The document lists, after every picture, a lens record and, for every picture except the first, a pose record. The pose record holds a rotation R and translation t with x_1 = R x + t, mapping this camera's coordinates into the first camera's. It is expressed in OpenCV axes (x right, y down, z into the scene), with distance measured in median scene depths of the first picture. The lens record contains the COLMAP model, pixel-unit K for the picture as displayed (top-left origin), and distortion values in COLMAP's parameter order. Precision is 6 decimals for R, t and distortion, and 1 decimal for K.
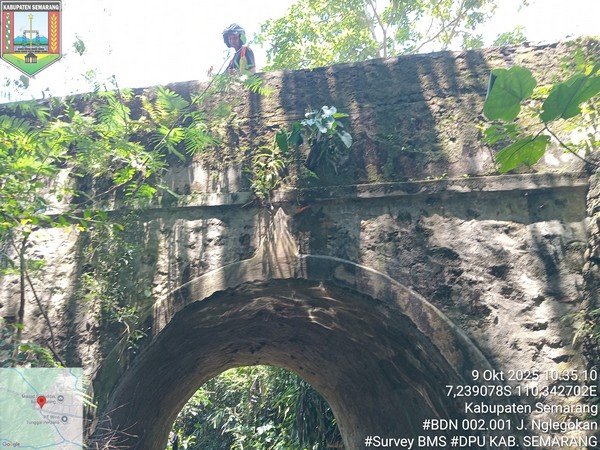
lens RADIAL K [[441.1, 0, 297.5], [0, 441.1, 234.7], [0, 0, 1]] dist [0.035935, -0.072069]
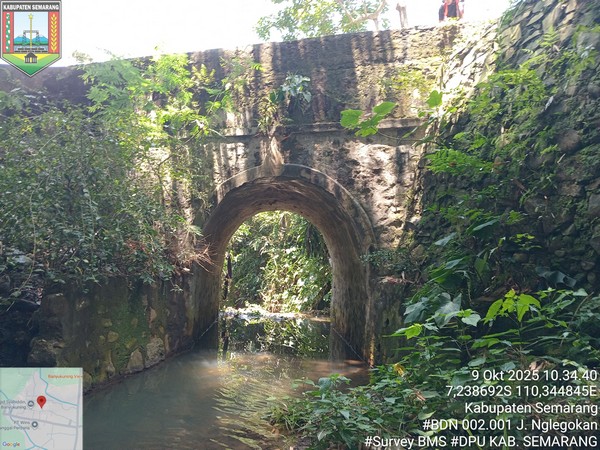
lens RADIAL K [[436.1, 0, 300.0], [0, 436.1, 225.0], [0, 0, 1]] dist [-0.004493, -0.007071]
pose [[0.996954, -0.022785, -0.074586, 0.206107], [0.046764, 0.940019, 0.337902, -0.336610], [0.062413, -0.340361, 0.938221, -0.891824]]
